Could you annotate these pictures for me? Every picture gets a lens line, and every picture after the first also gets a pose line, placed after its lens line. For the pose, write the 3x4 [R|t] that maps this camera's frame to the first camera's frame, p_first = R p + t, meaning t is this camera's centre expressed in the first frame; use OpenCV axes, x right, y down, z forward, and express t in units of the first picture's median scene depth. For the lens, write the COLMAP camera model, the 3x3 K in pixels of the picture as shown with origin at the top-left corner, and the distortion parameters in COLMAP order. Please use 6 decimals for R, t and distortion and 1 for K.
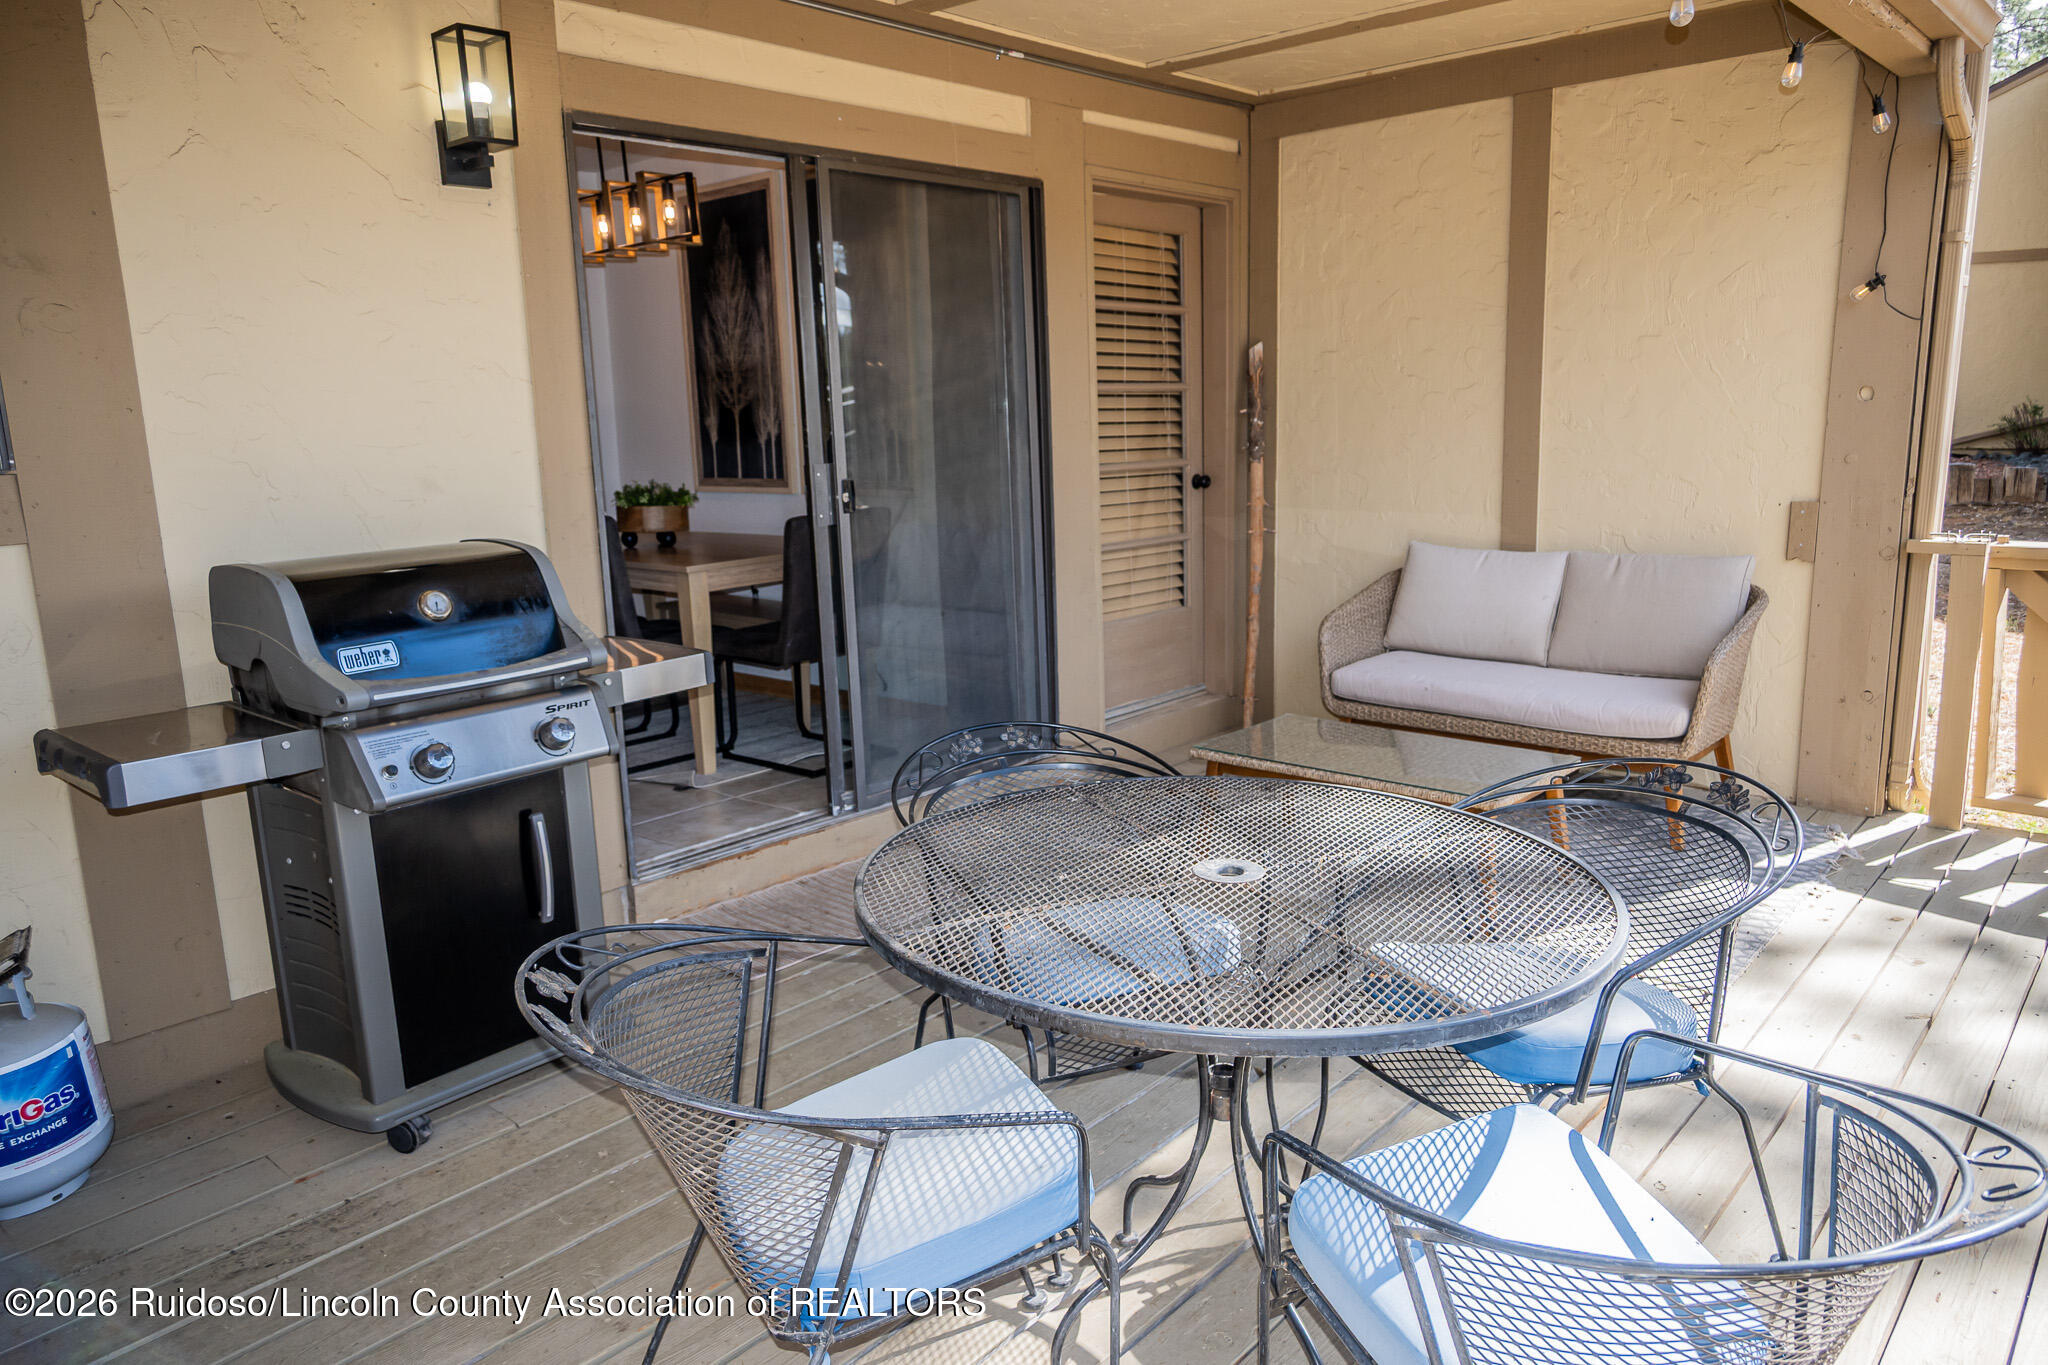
lens RADIAL K [[1405.7, 0, 1040.3], [0, 1405.7, 682.3], [0, 0, 1]] dist [-0.000776, -0.007993]
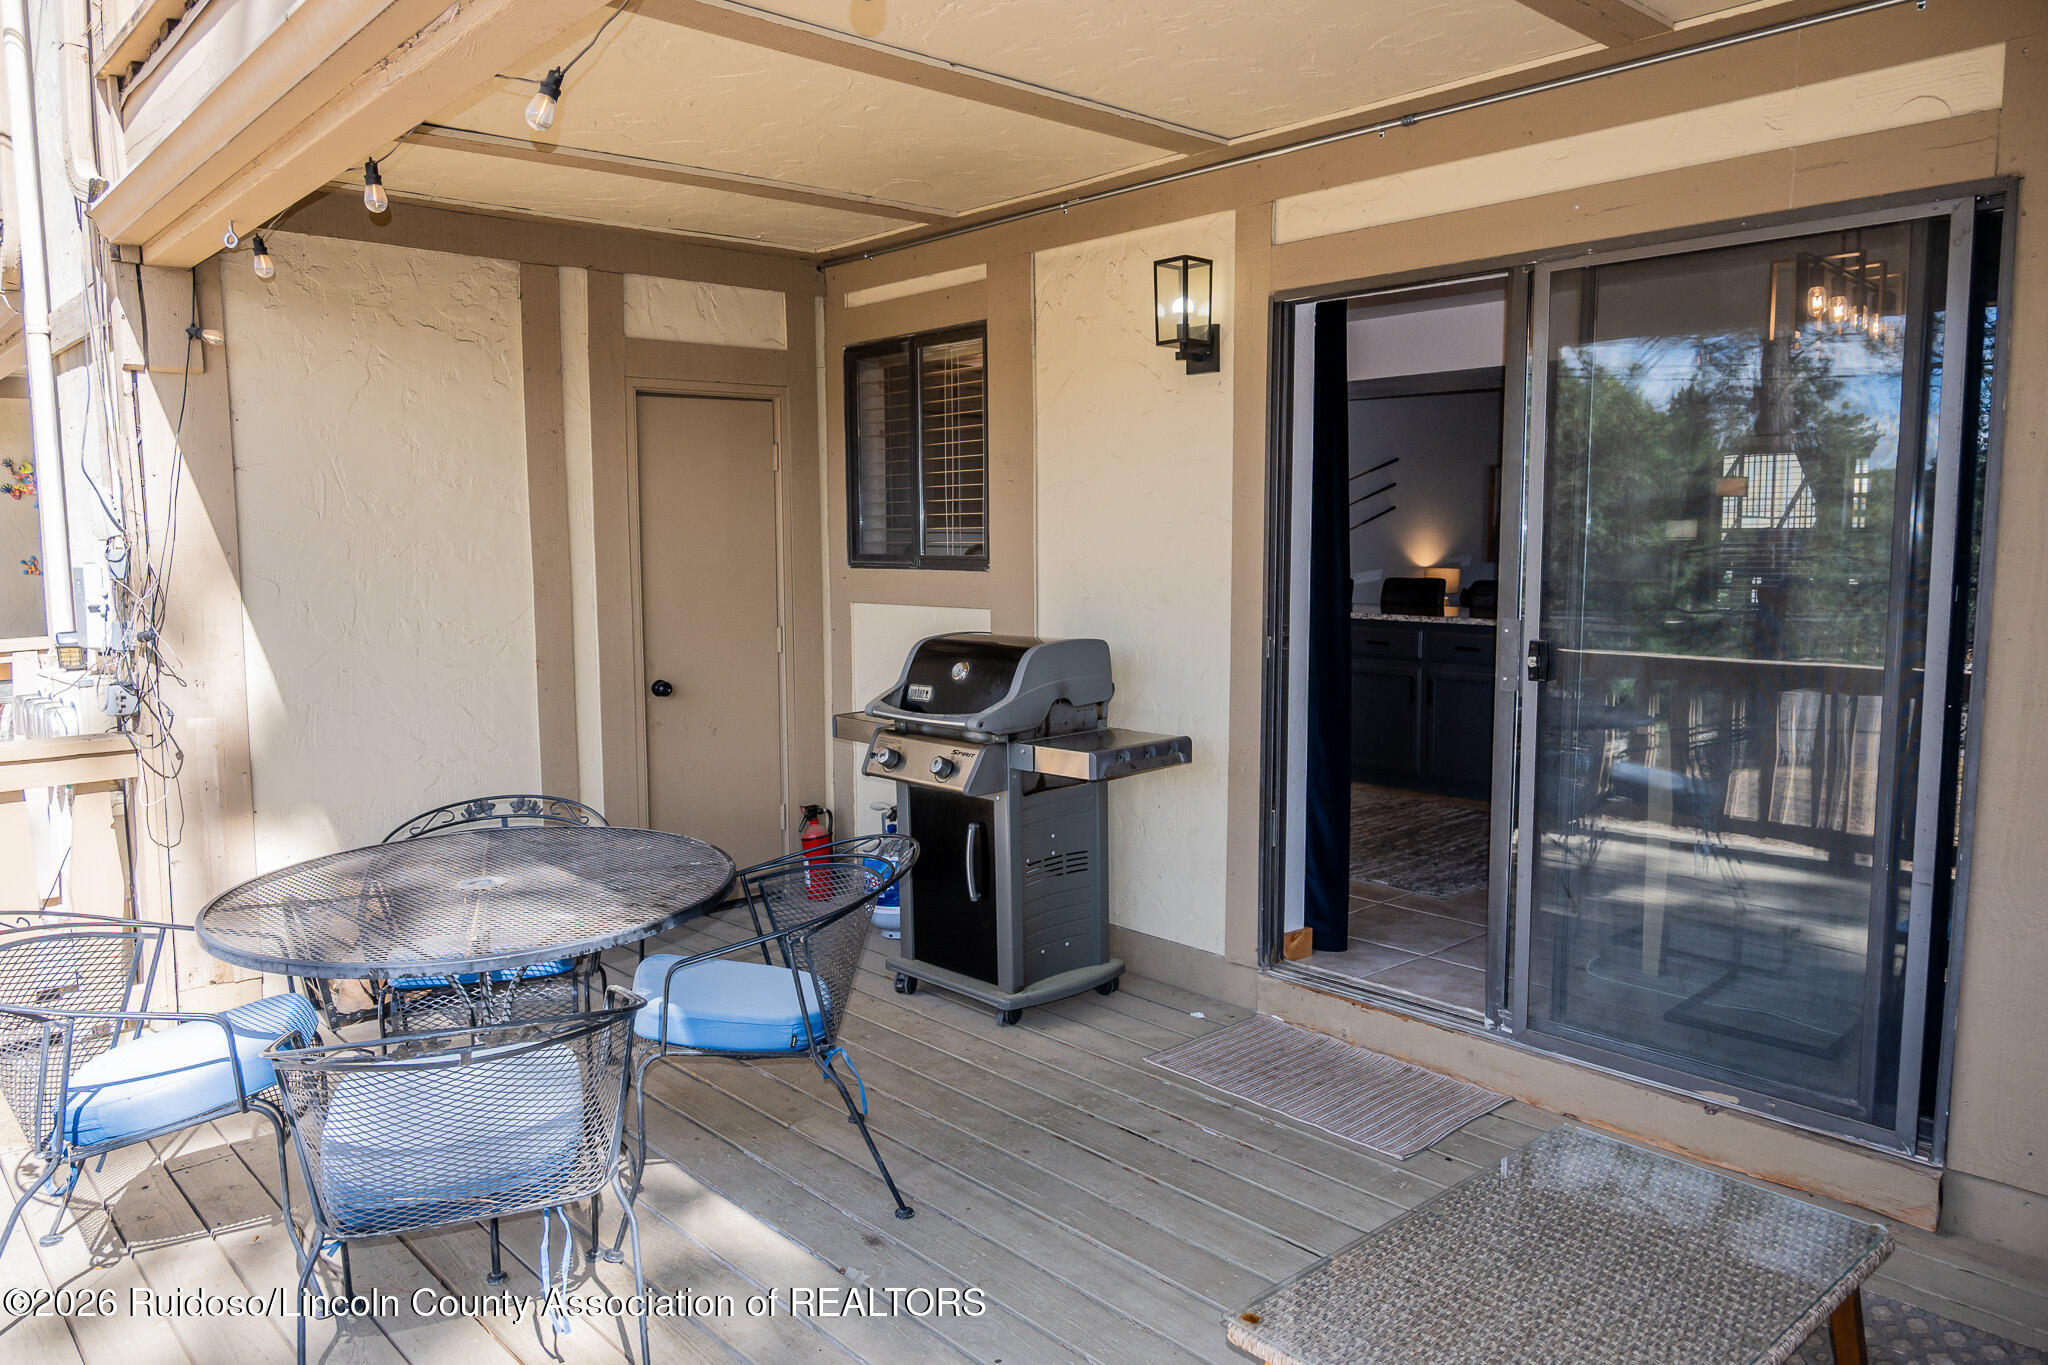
lens RADIAL K [[1405.7, 0, 1029.5], [0, 1405.7, 690.8], [0, 0, 1]] dist [-0.000776, -0.007993]
pose [[-0.113750, 0.138896, -0.983752, 0.531968], [-0.185285, 0.969842, 0.158356, -0.143010], [0.976079, 0.200288, -0.084584, 0.587861]]
